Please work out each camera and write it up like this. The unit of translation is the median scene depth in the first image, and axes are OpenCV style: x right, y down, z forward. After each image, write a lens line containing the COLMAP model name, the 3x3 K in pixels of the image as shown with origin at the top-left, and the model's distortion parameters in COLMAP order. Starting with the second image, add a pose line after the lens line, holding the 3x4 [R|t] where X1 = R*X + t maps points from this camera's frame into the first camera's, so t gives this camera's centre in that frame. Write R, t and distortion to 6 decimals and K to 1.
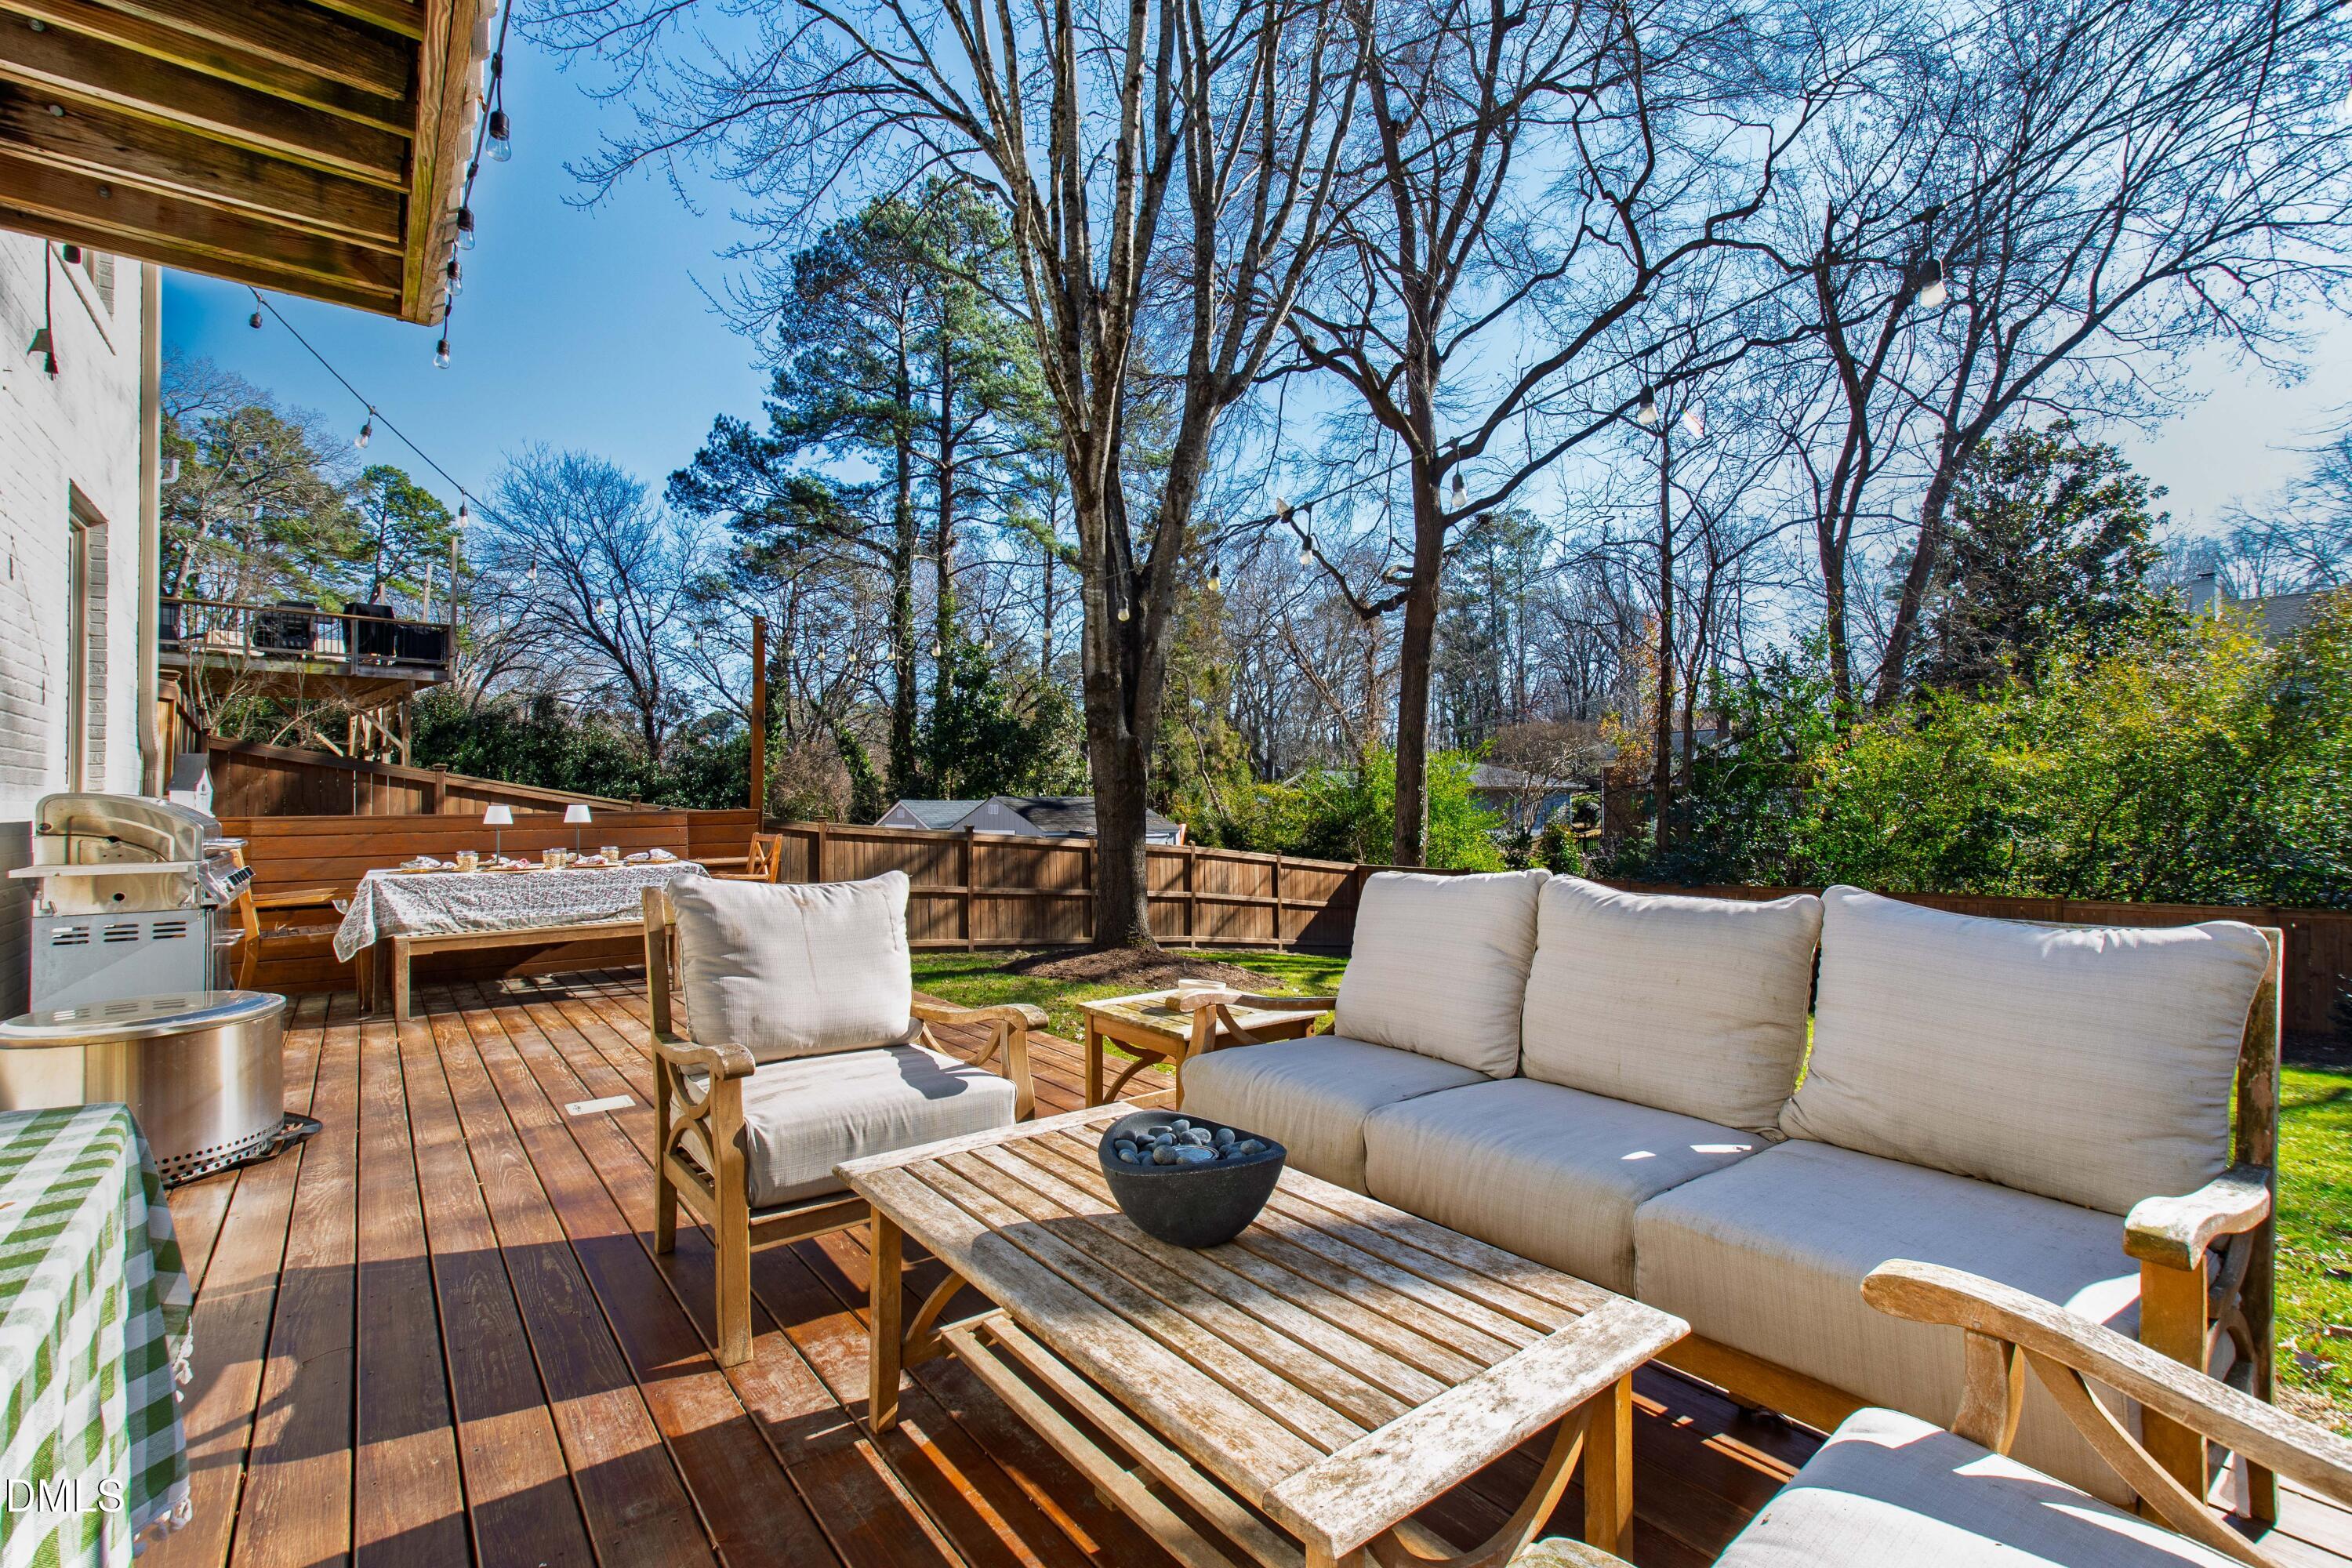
lens RADIAL K [[1051.1, 0, 1176.0], [0, 1051.1, 784.0], [0, 0, 1]] dist [0.000648, -0.000364]
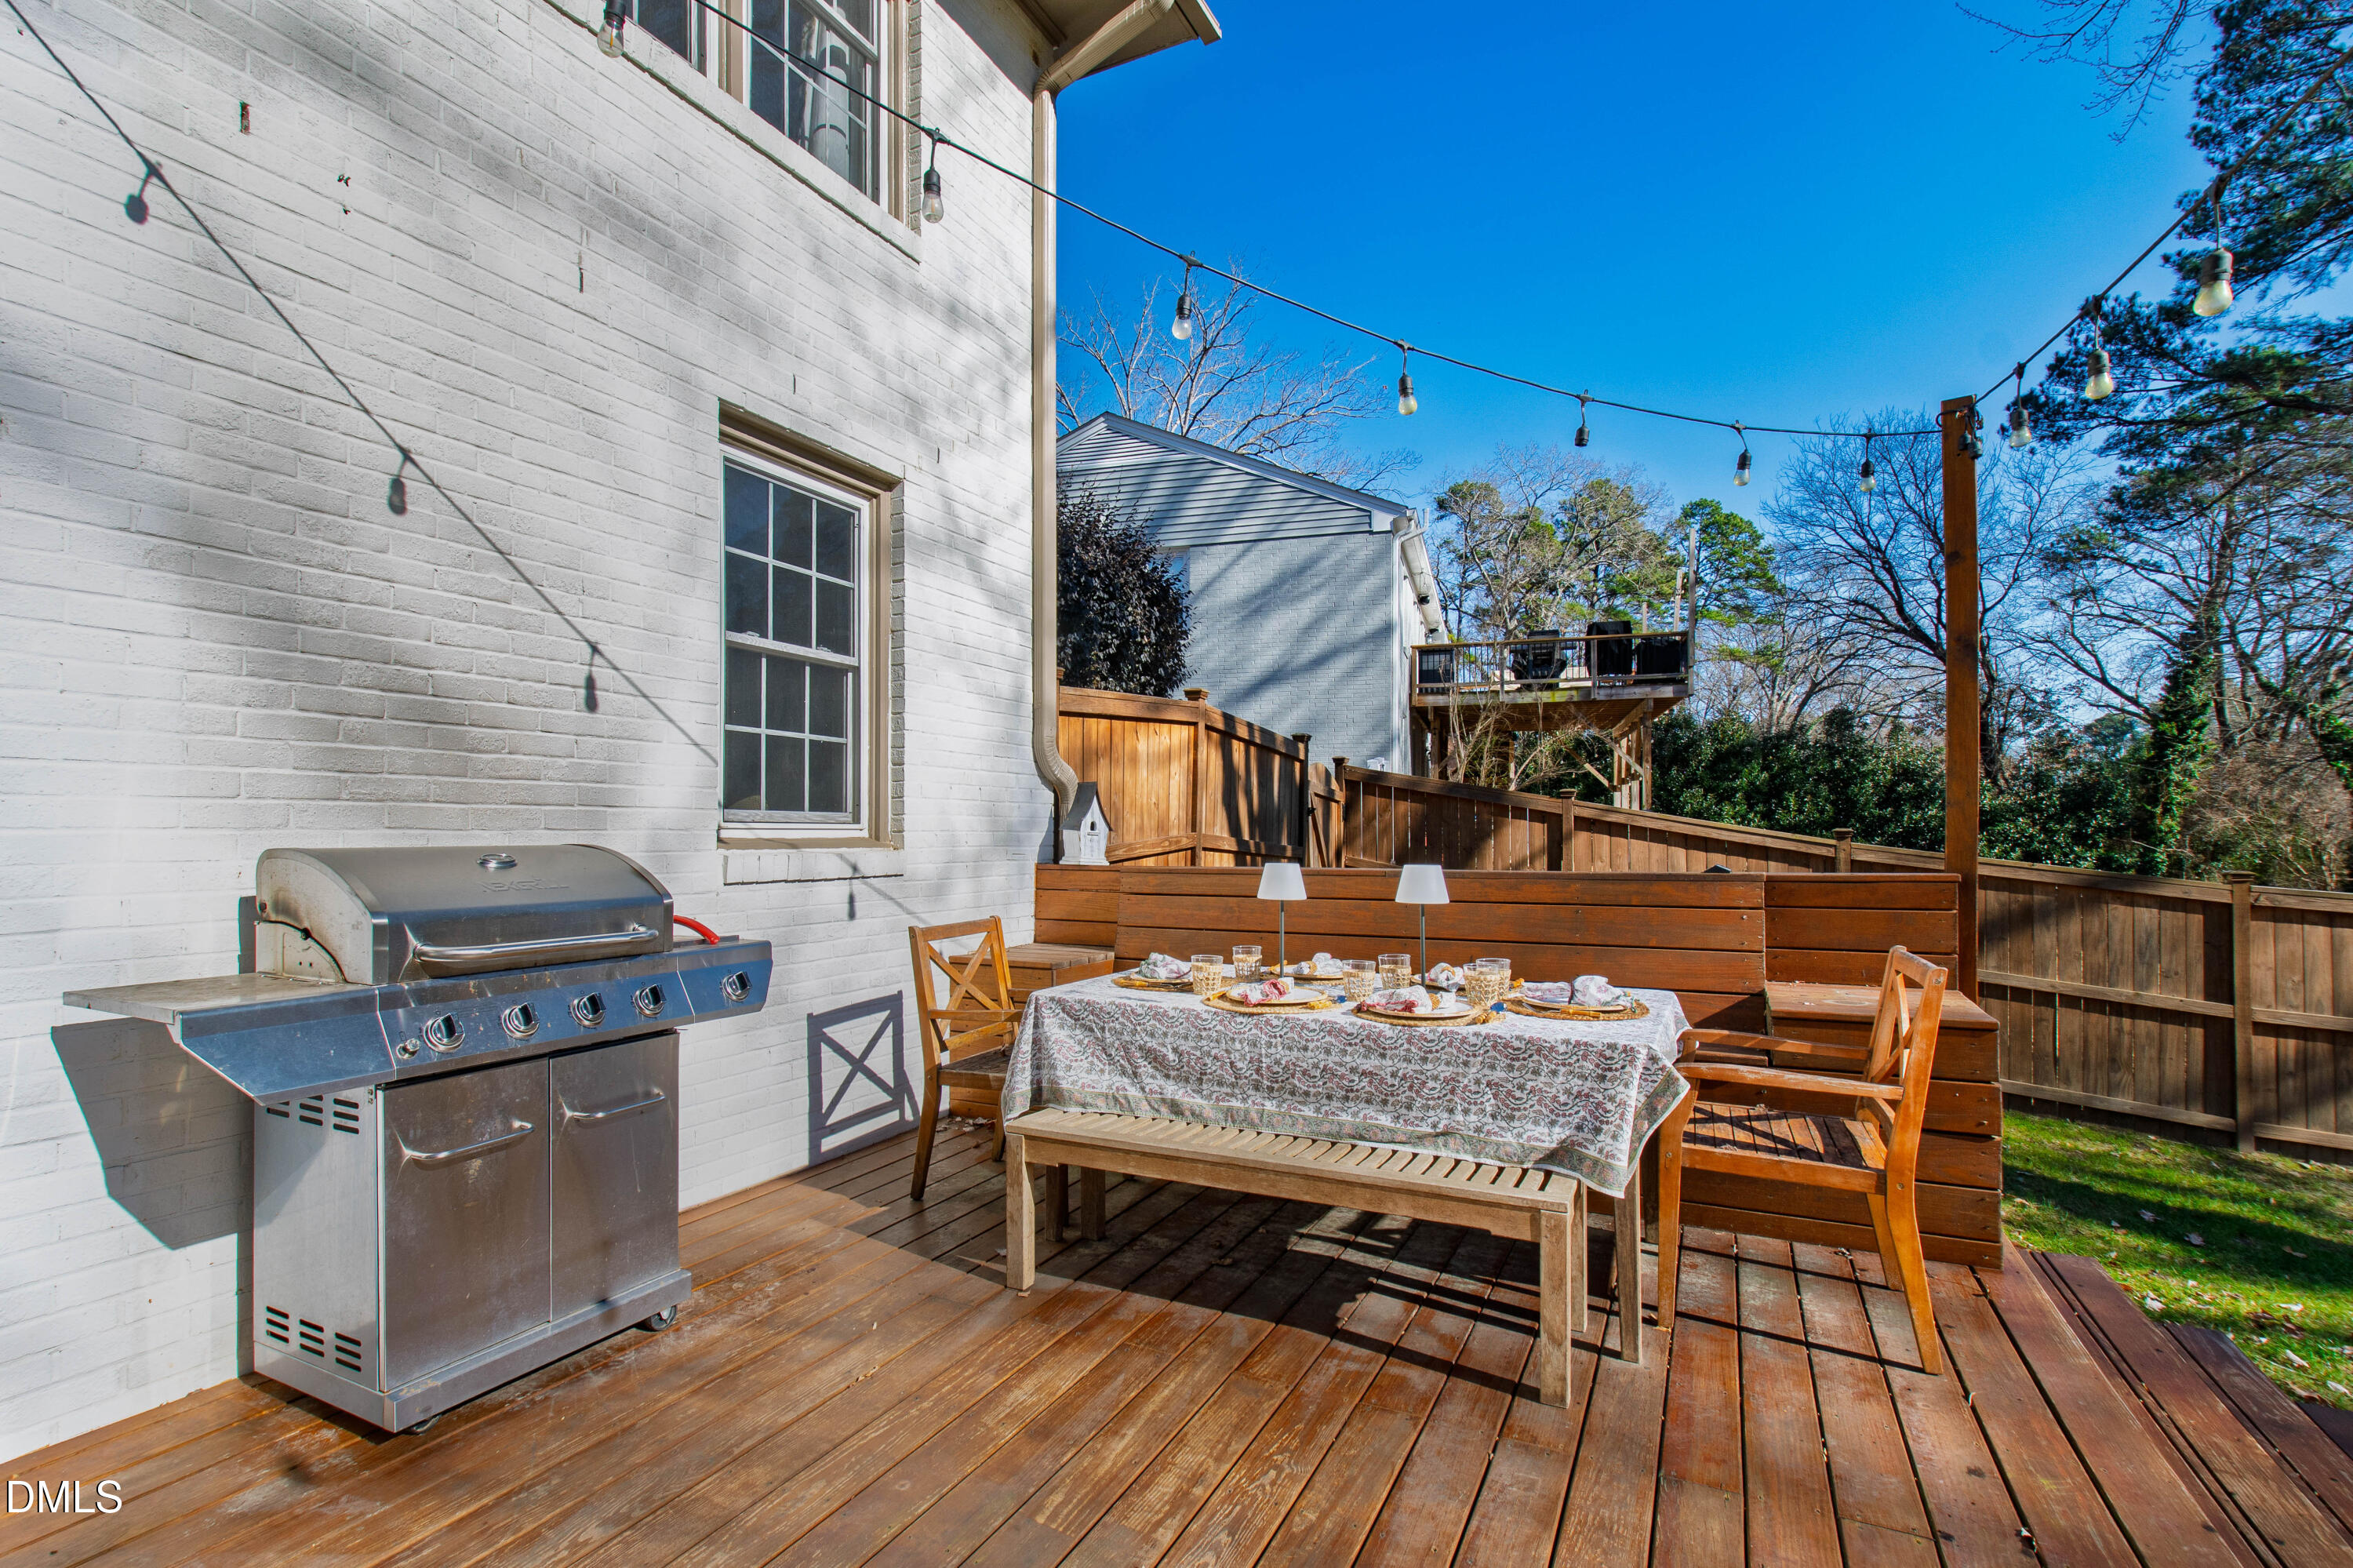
lens RADIAL K [[1083.6, 0, 1178.3], [0, 1083.6, 822.3], [0, 0, 1]] dist [-0.001063, -0.000452]
pose [[0.428722, -0.004054, -0.903427, -0.032225], [0.012837, 0.999916, 0.001605, 0.000040], [0.903345, -0.012285, 0.428738, 0.118824]]
